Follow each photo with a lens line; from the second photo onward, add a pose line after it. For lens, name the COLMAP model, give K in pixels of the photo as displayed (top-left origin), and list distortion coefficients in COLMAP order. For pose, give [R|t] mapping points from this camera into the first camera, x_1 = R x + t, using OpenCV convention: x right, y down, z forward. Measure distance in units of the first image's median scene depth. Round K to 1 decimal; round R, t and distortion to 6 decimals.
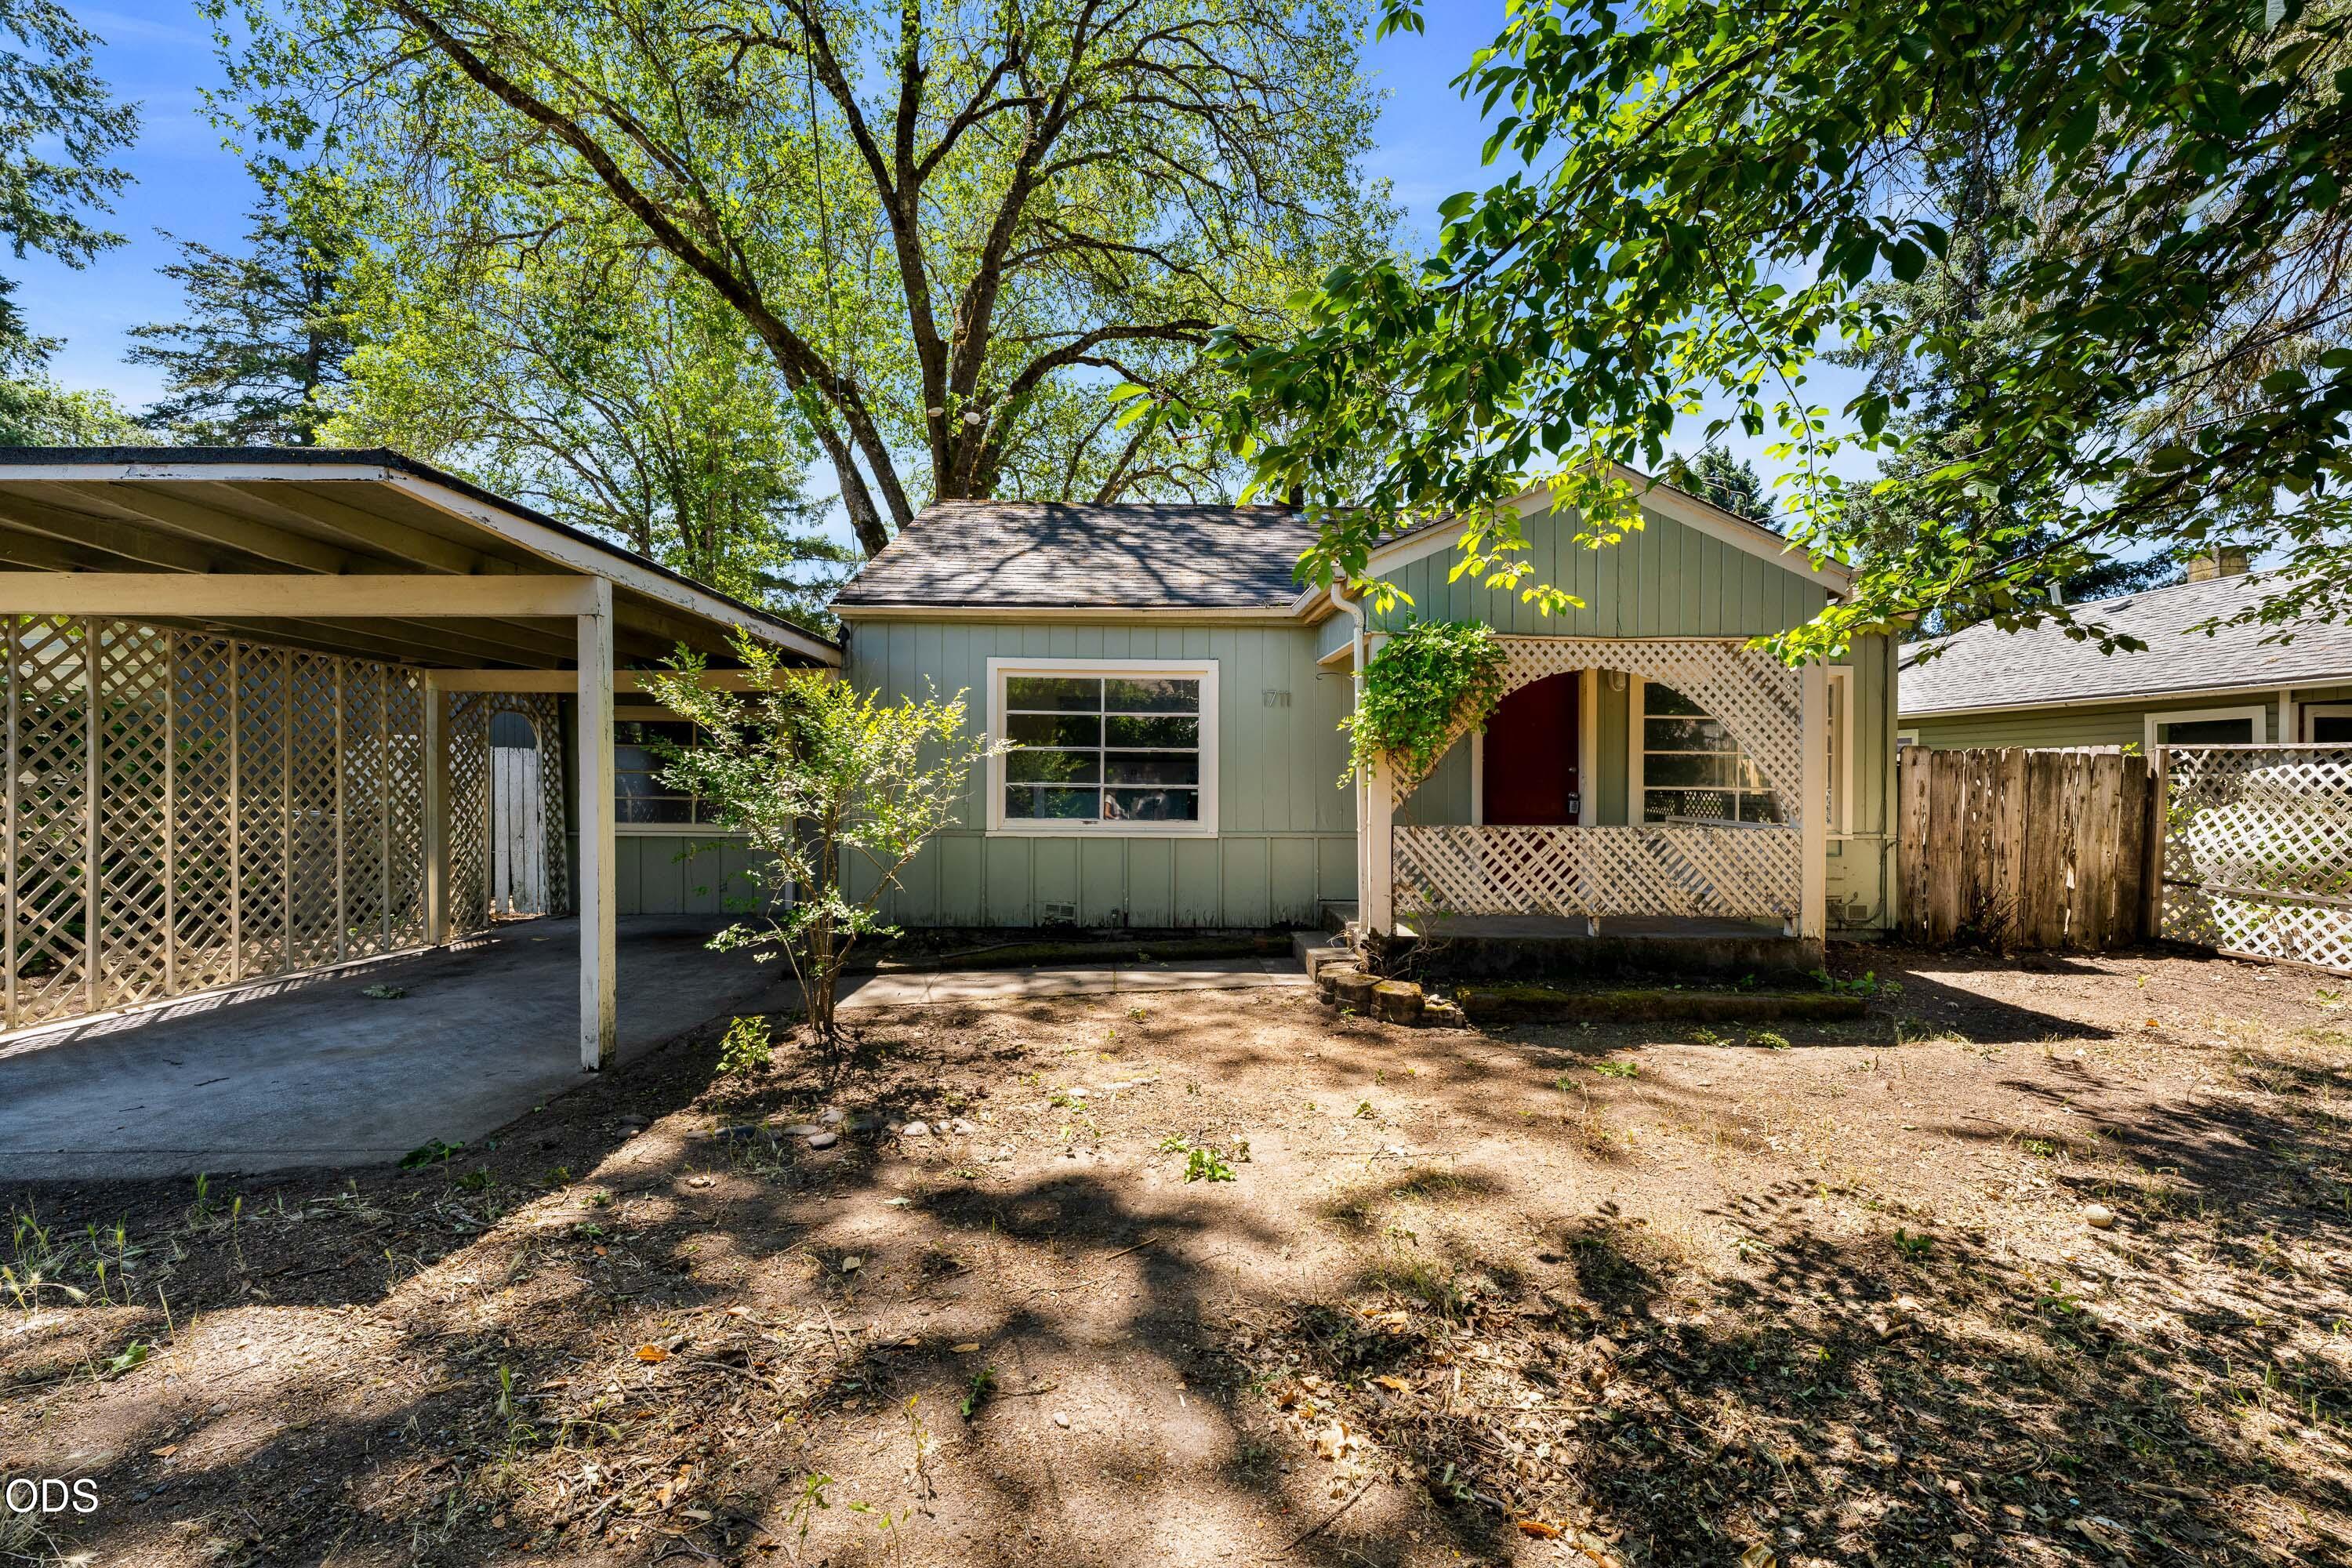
lens RADIAL K [[935.7, 0, 1179.9], [0, 935.7, 782.5], [0, 0, 1]] dist [-0.002790, 0.000603]
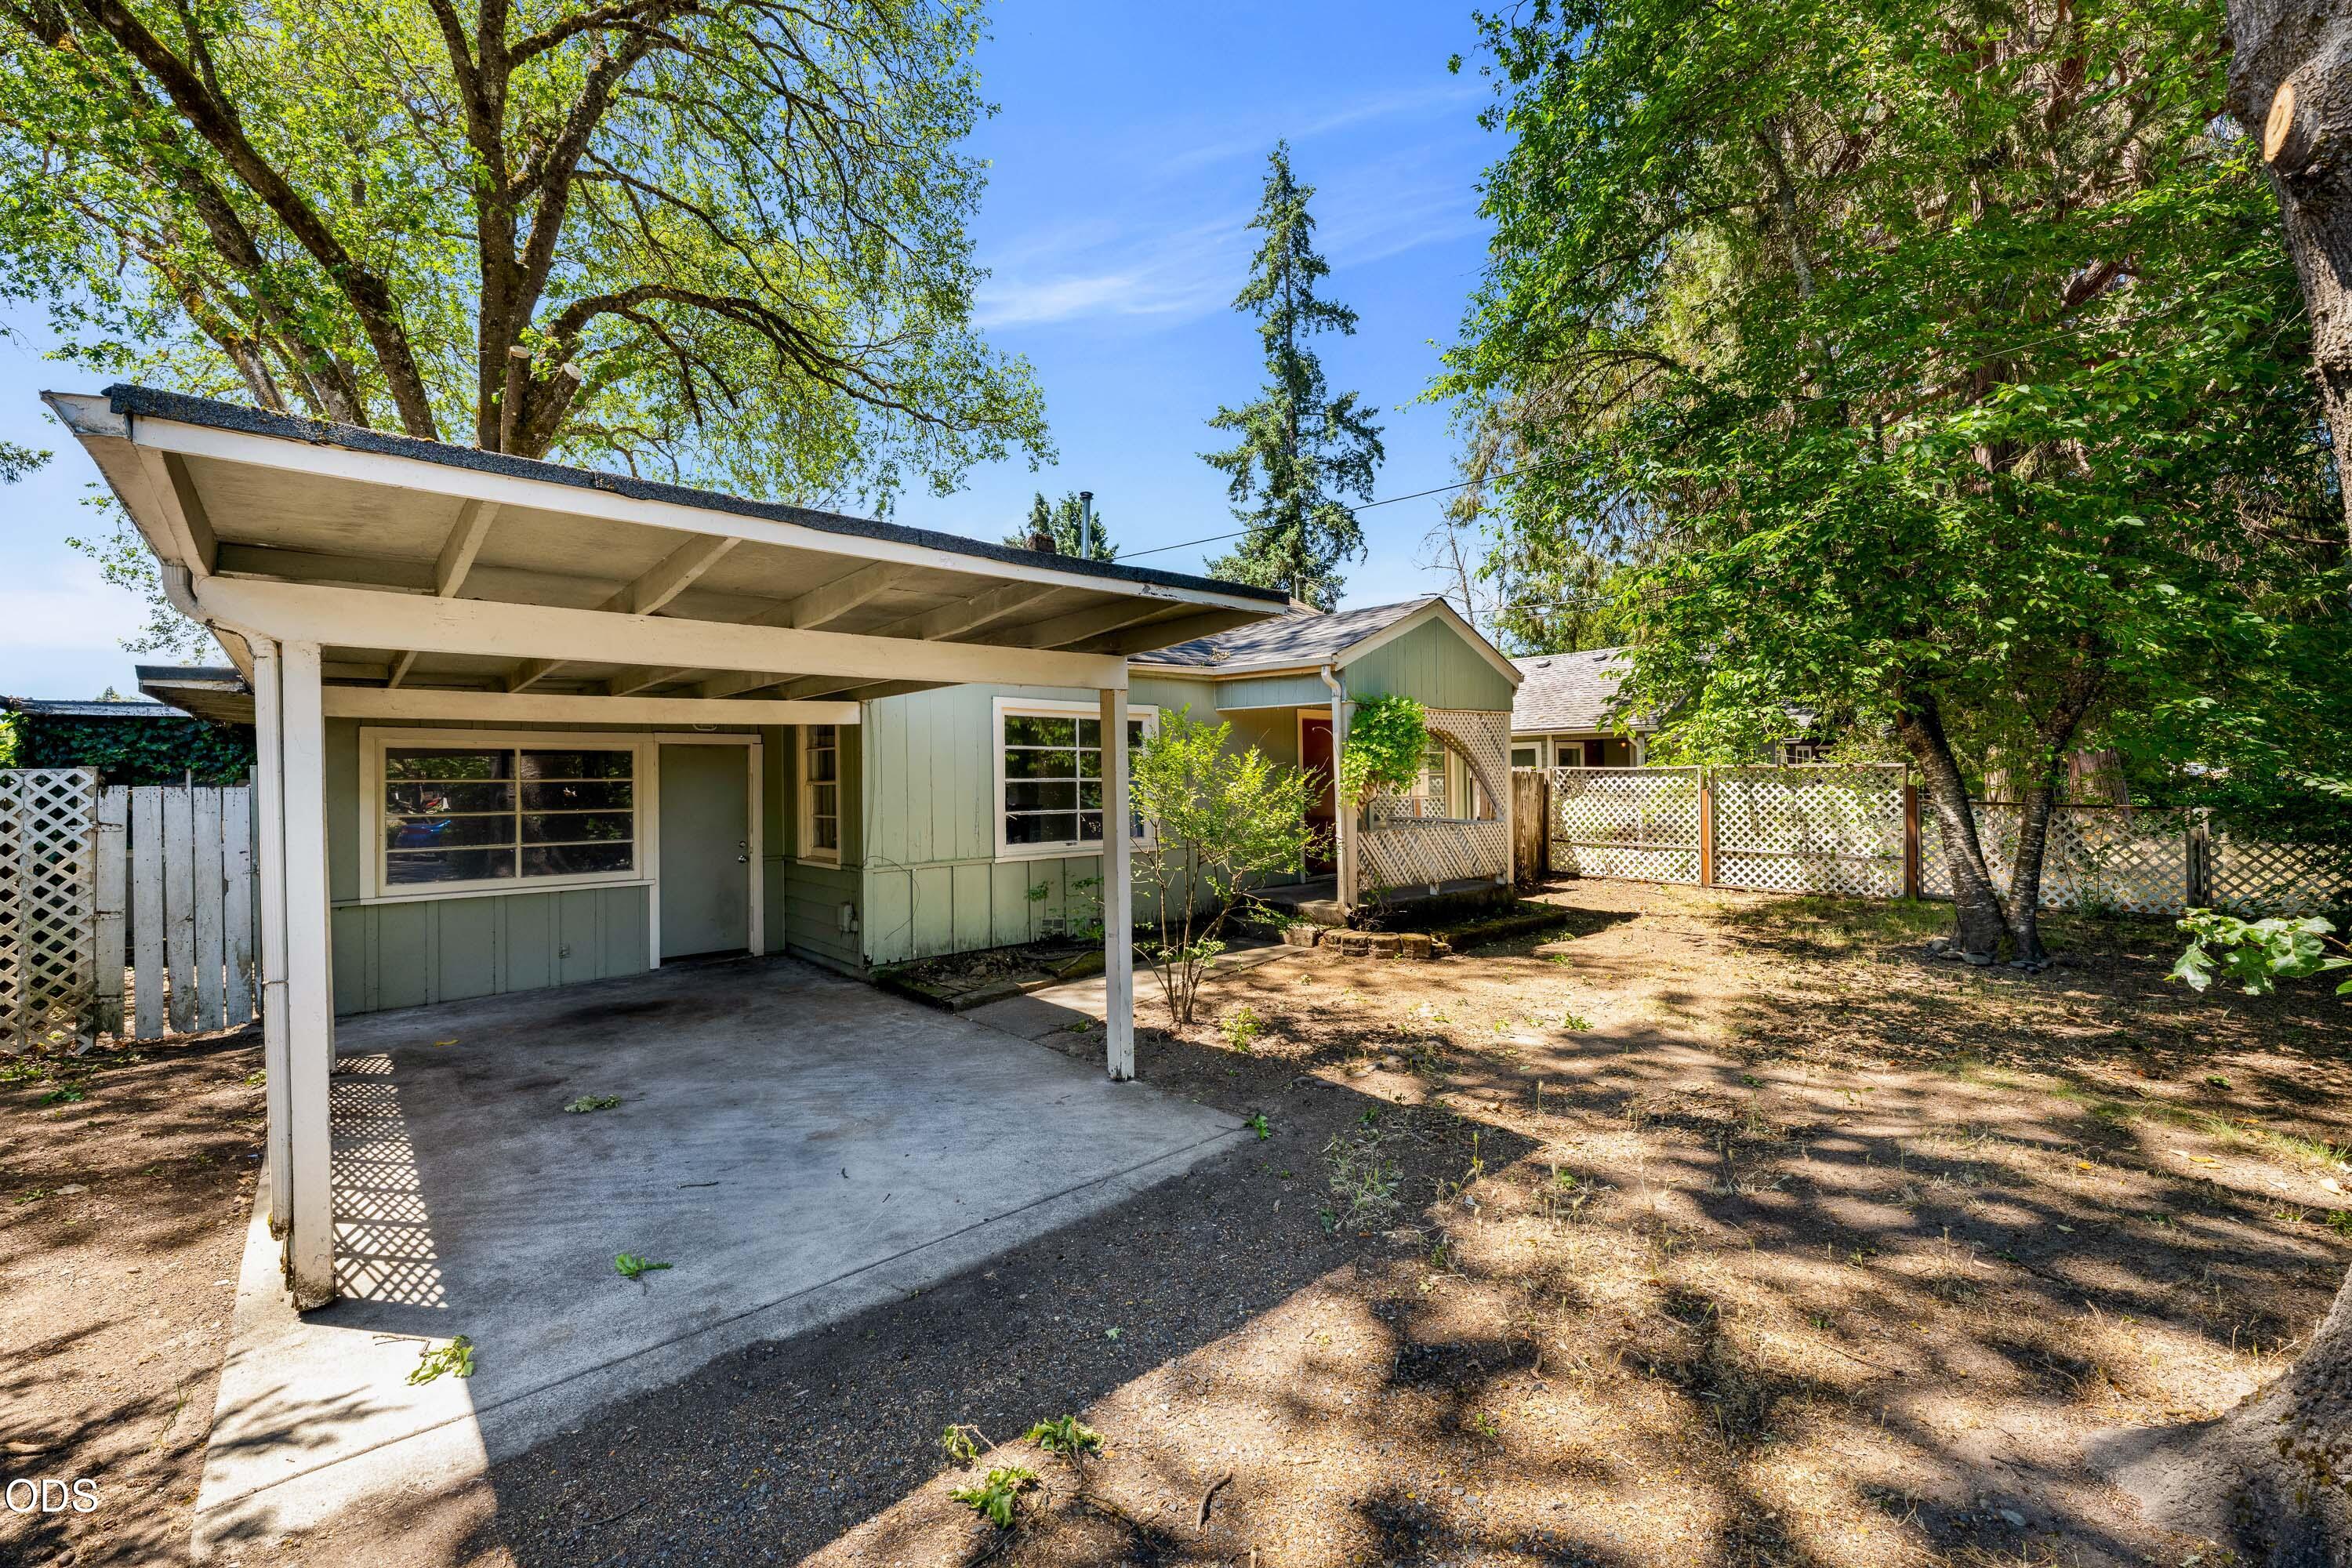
lens RADIAL K [[935.7, 0, 1191.7], [0, 935.7, 773.7], [0, 0, 1]] dist [-0.002790, 0.000603]
pose [[0.769250, -0.015481, 0.638760, -1.537819], [0.020431, 0.999791, -0.000375, -0.089923], [-0.638621, 0.013339, 0.769406, 0.038964]]
